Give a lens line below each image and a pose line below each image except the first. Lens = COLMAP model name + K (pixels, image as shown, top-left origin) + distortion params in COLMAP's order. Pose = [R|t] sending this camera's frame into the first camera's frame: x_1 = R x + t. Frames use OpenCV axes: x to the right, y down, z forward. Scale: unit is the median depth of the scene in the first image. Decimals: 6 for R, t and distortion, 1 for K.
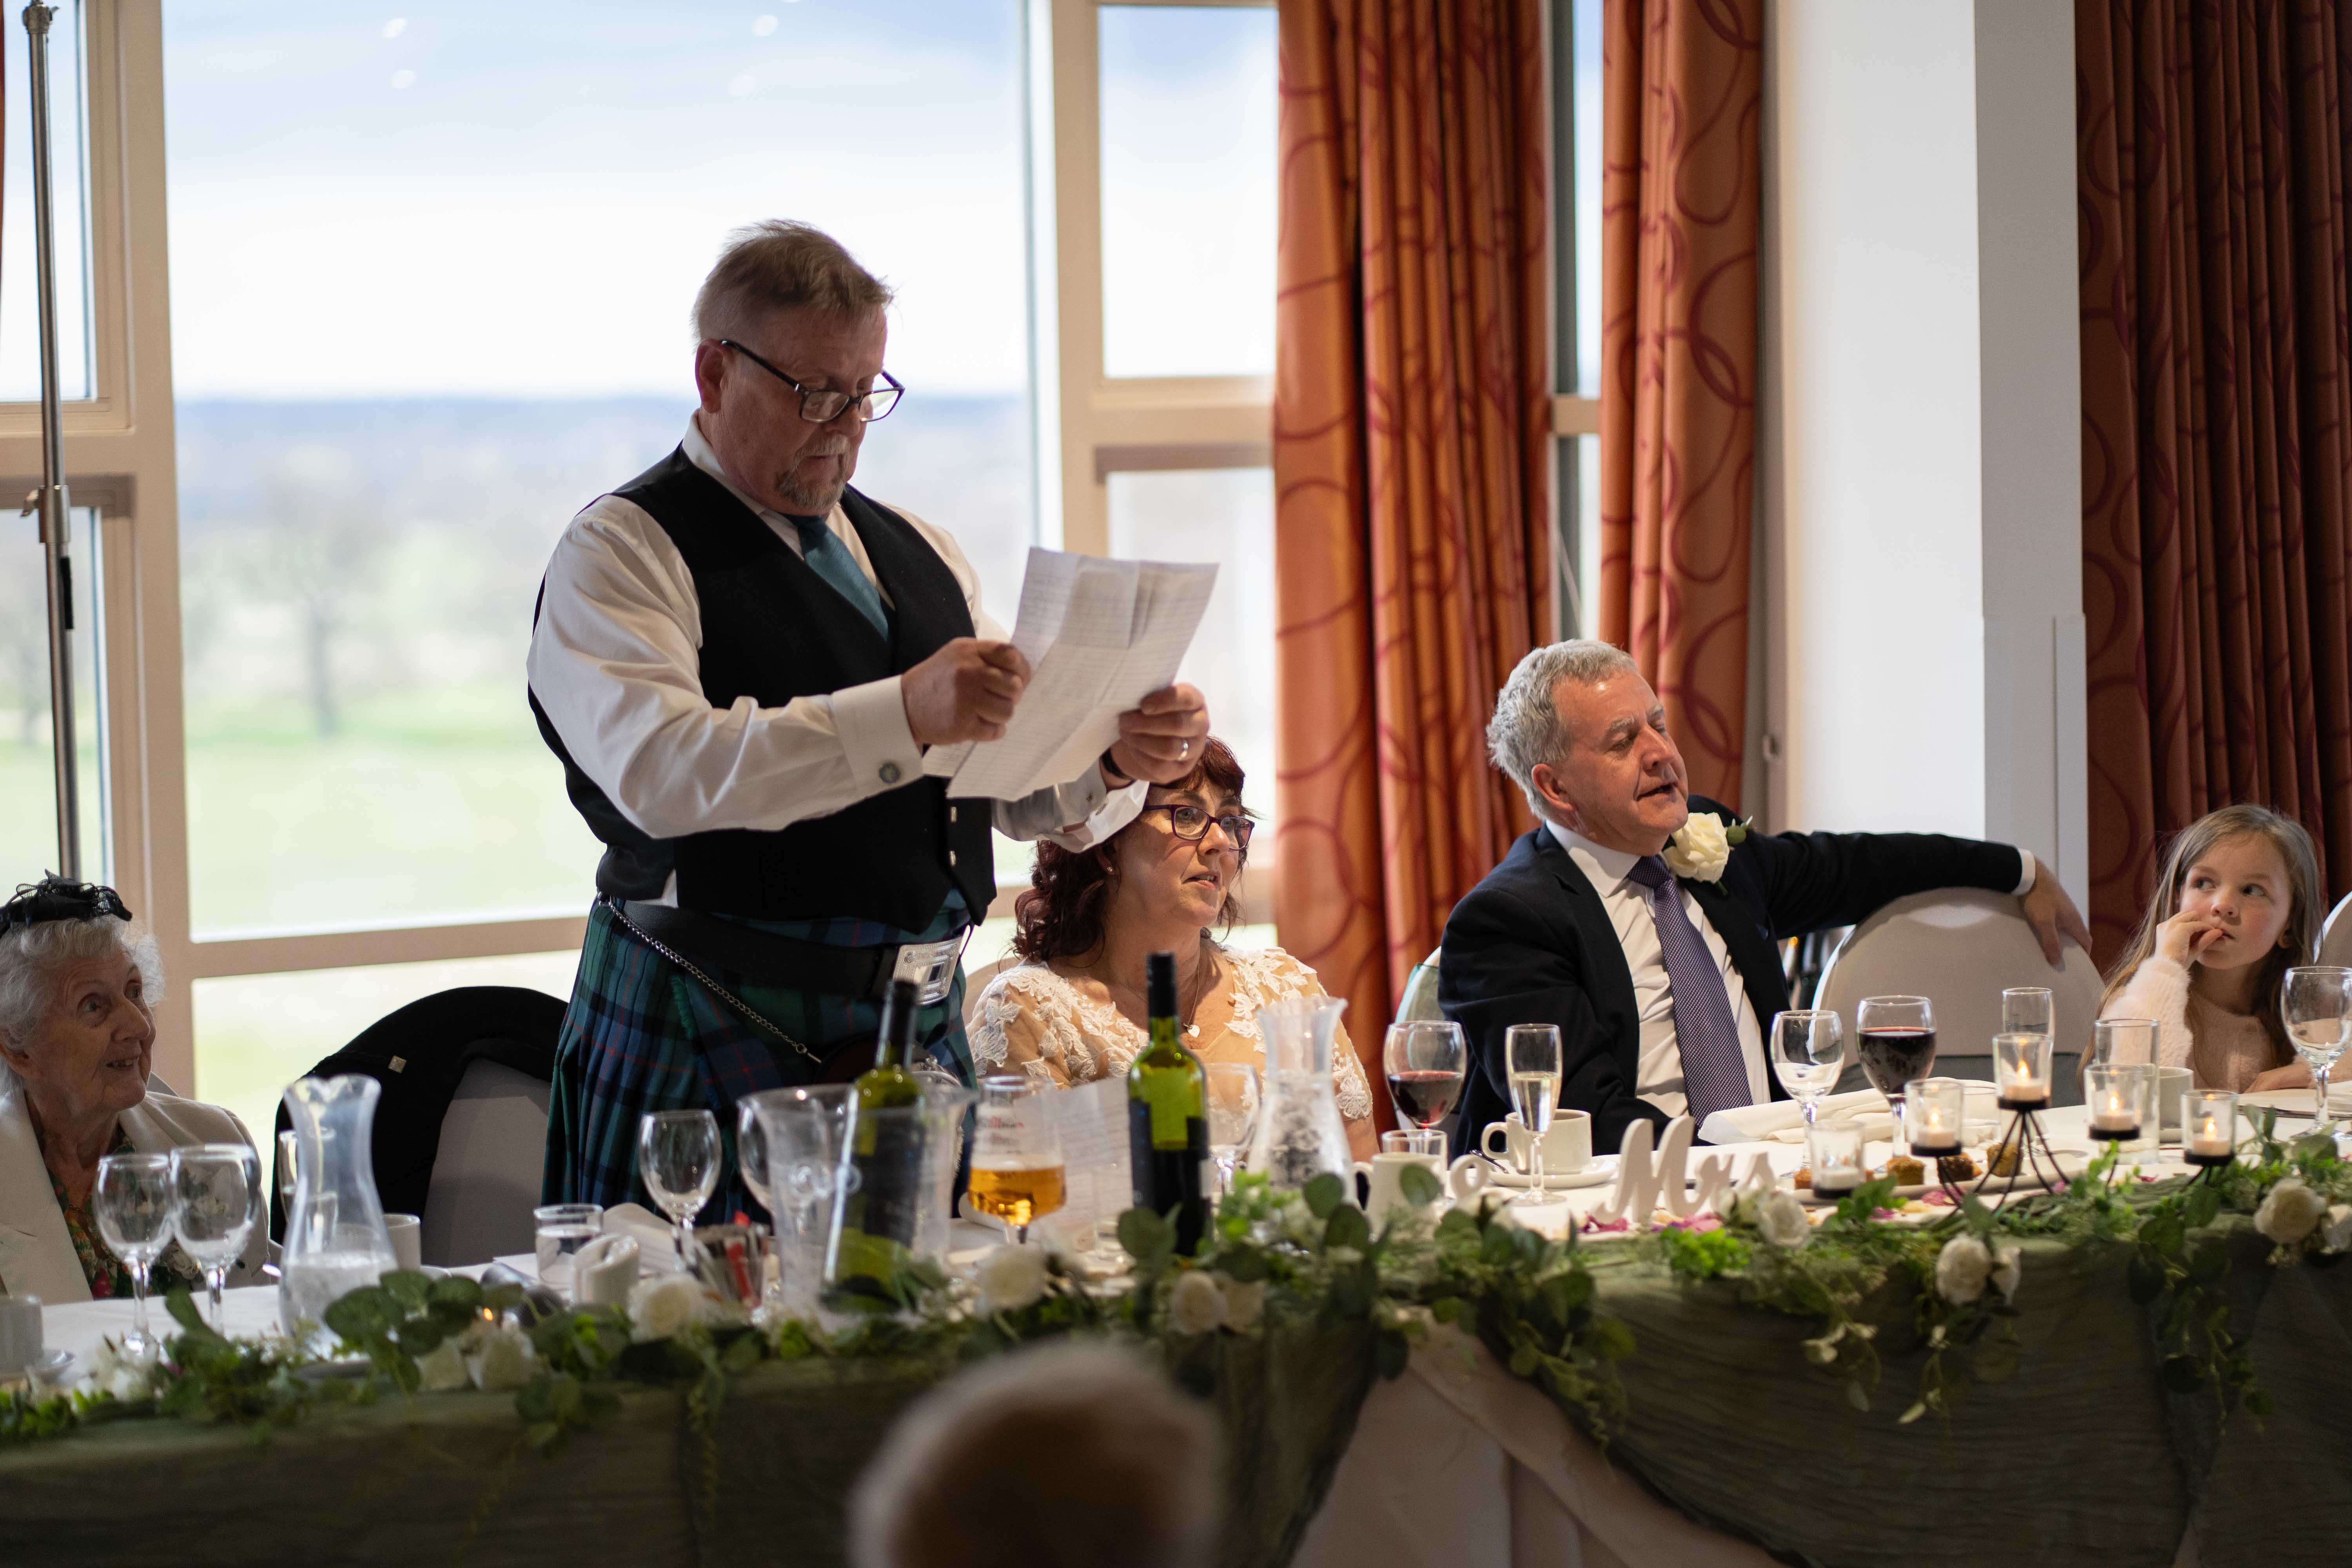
lens RADIAL K [[5552.2, 0, 1181.2], [0, 5552.2, 782.7], [0, 0, 1]] dist [0.120764, -2.636283]
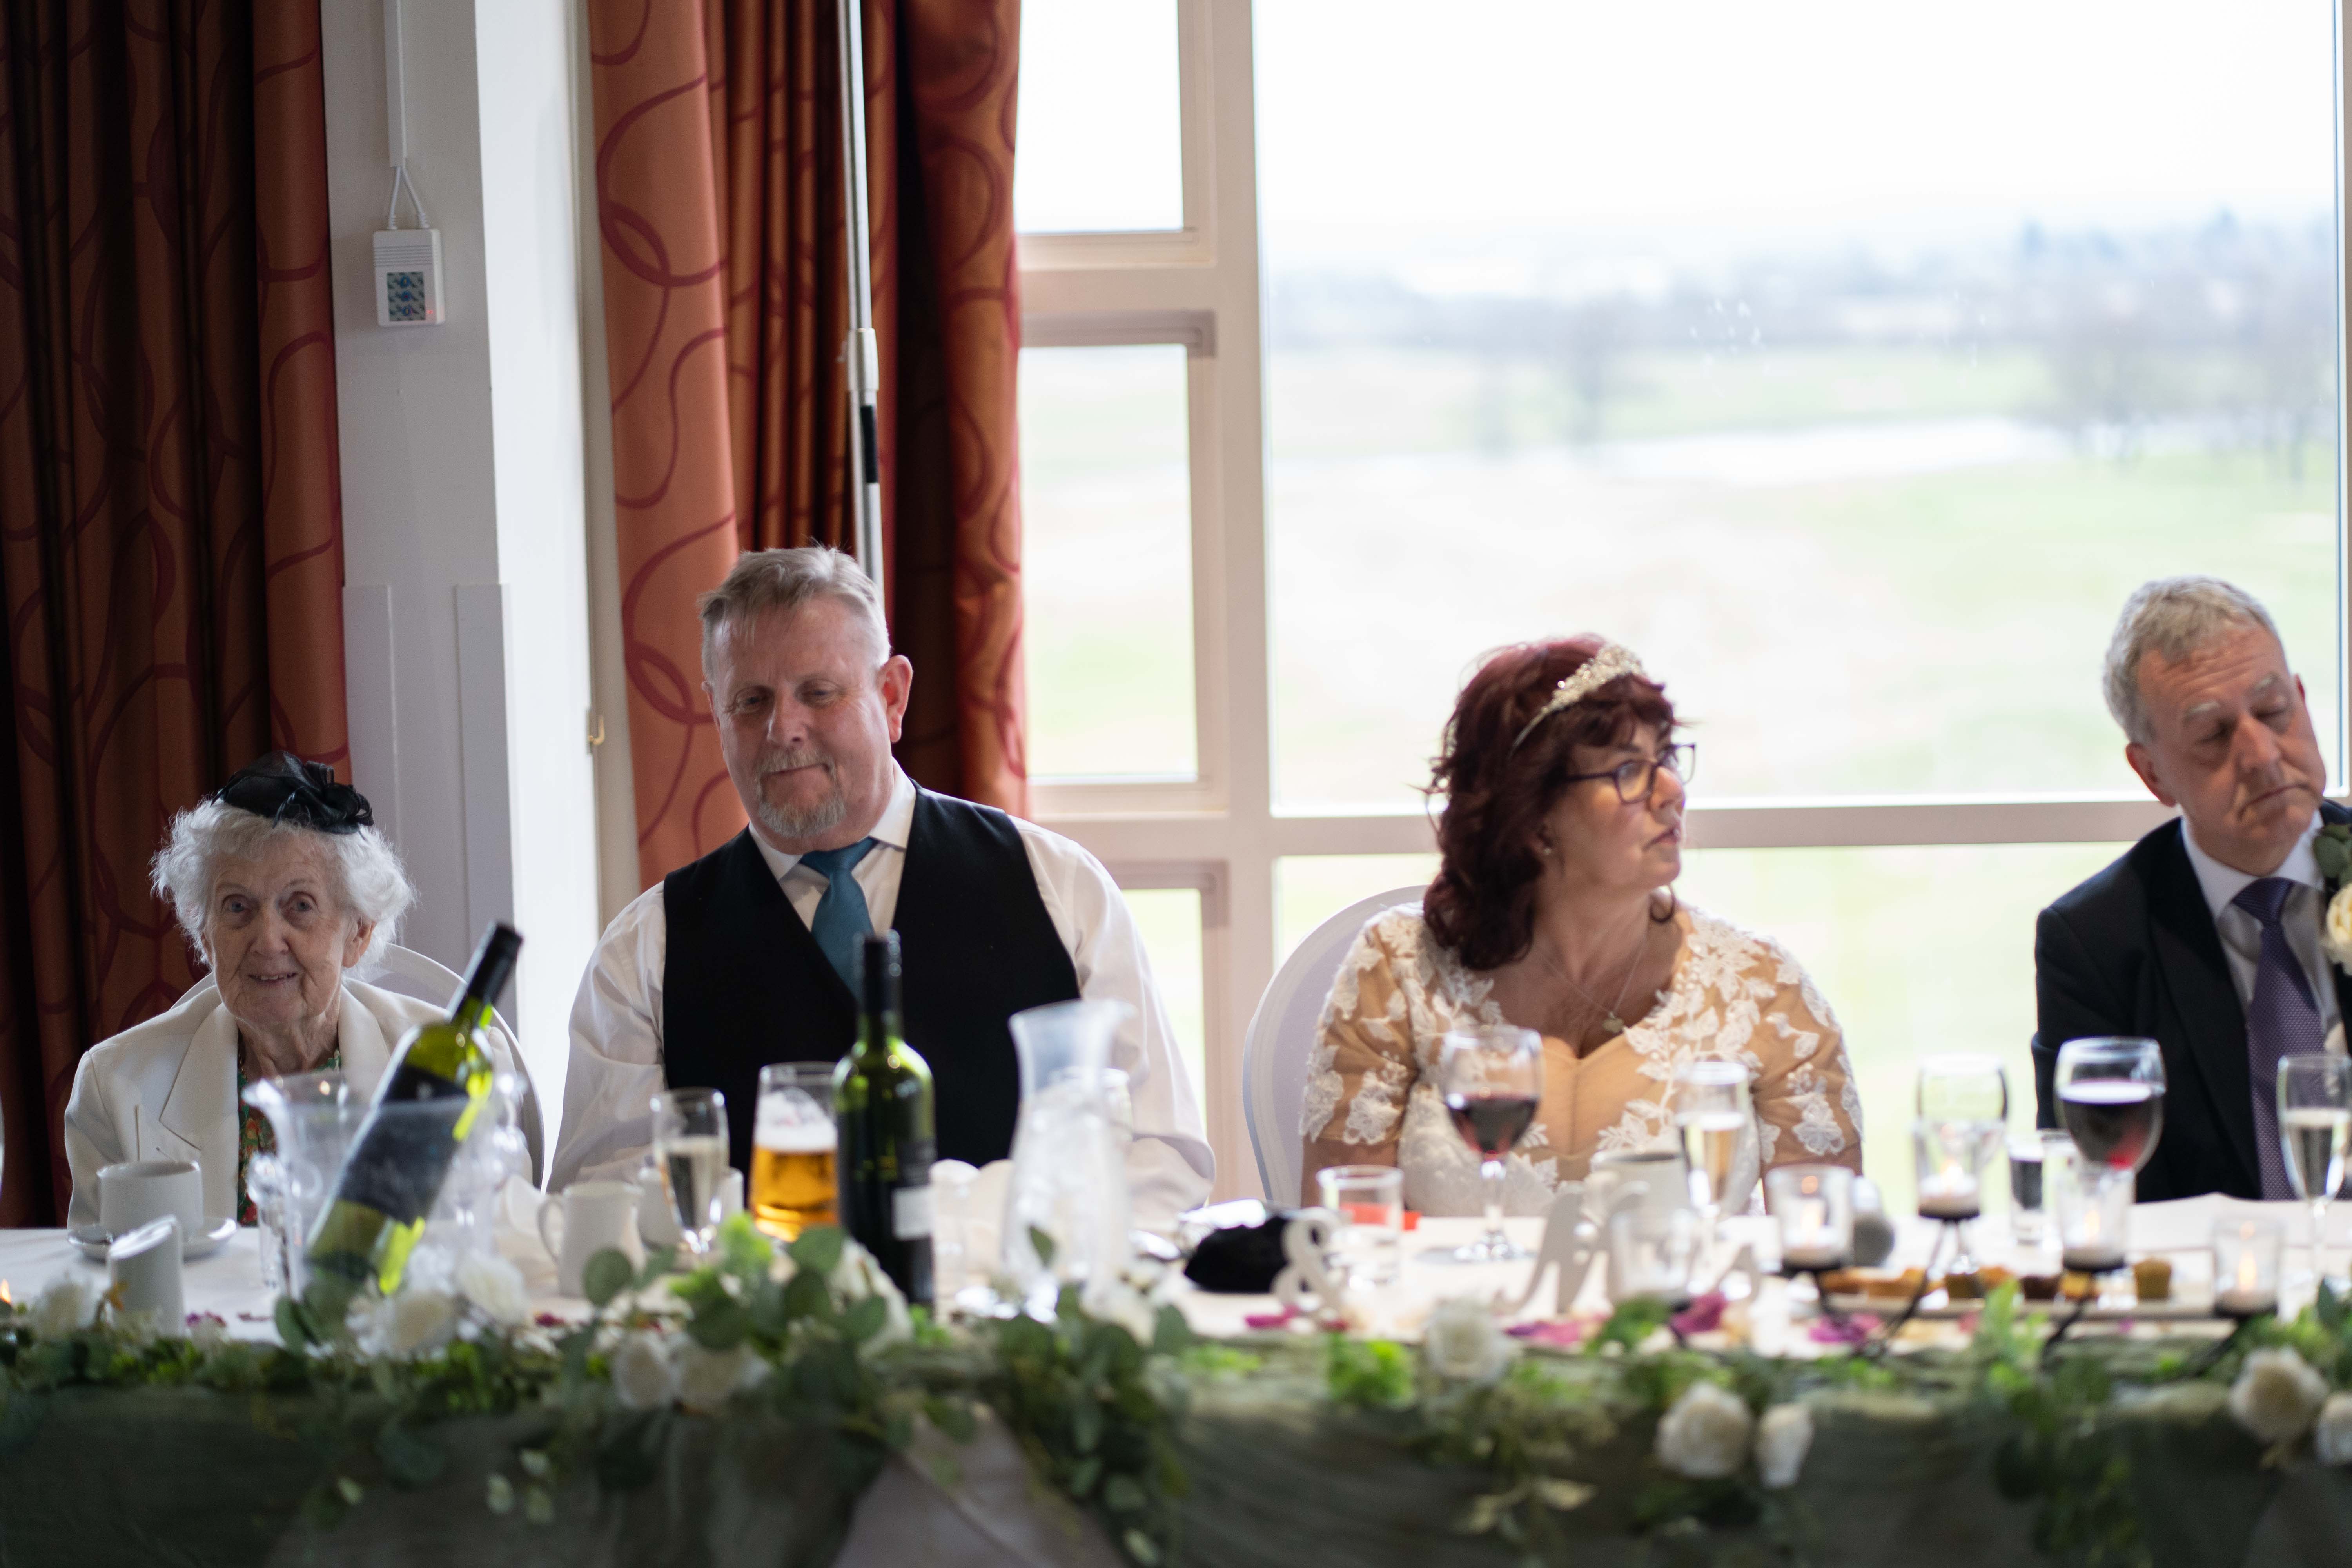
lens RADIAL K [[5567.2, 0, 1204.8], [0, 5567.2, 785.1], [0, 0, 1]] dist [0.155847, -3.006924]
pose [[0.841019, 0.054627, -0.538240, 0.486261], [-0.032899, 0.998212, 0.049905, -0.035076], [0.540004, -0.024264, 0.841312, 0.331590]]
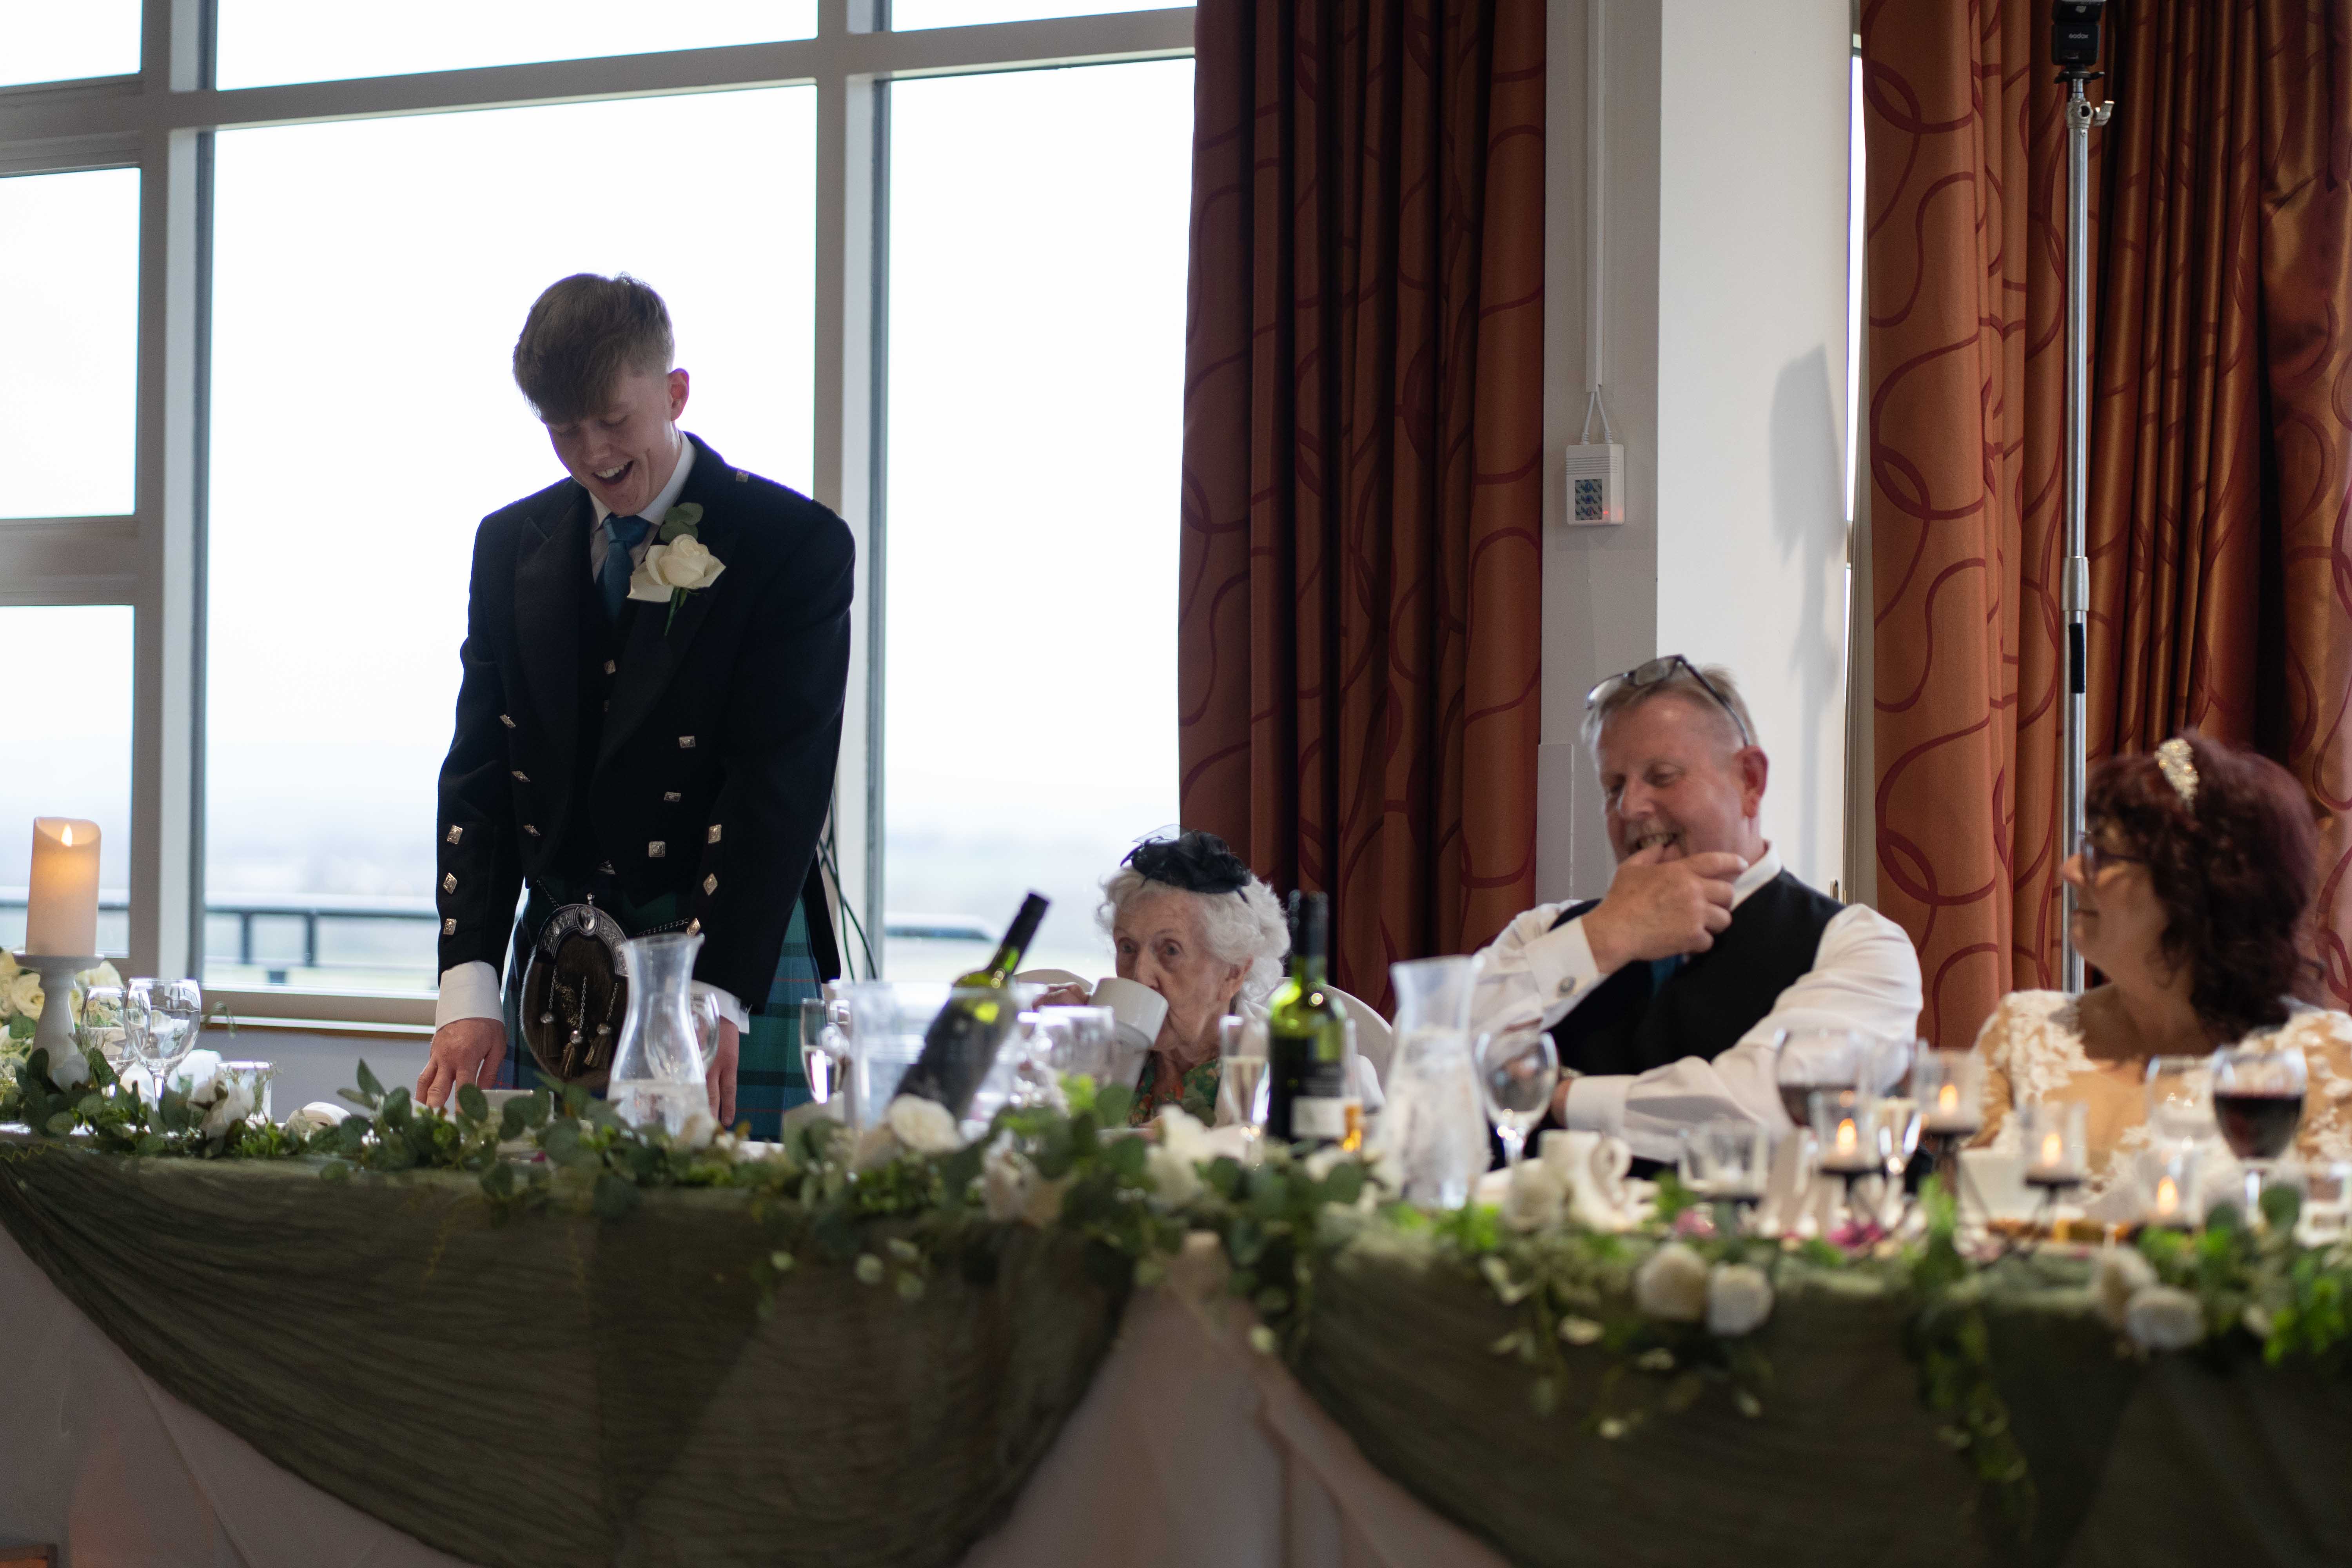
lens RADIAL K [[5564.3, 0, 1188.3], [0, 5564.3, 785.9], [0, 0, 1]] dist [0.126636, -2.662127]
pose [[0.453517, 0.025500, -0.890883, 0.909214], [-0.086931, 0.996090, -0.015742, 0.028915], [0.886998, 0.084585, 0.453960, 0.515204]]
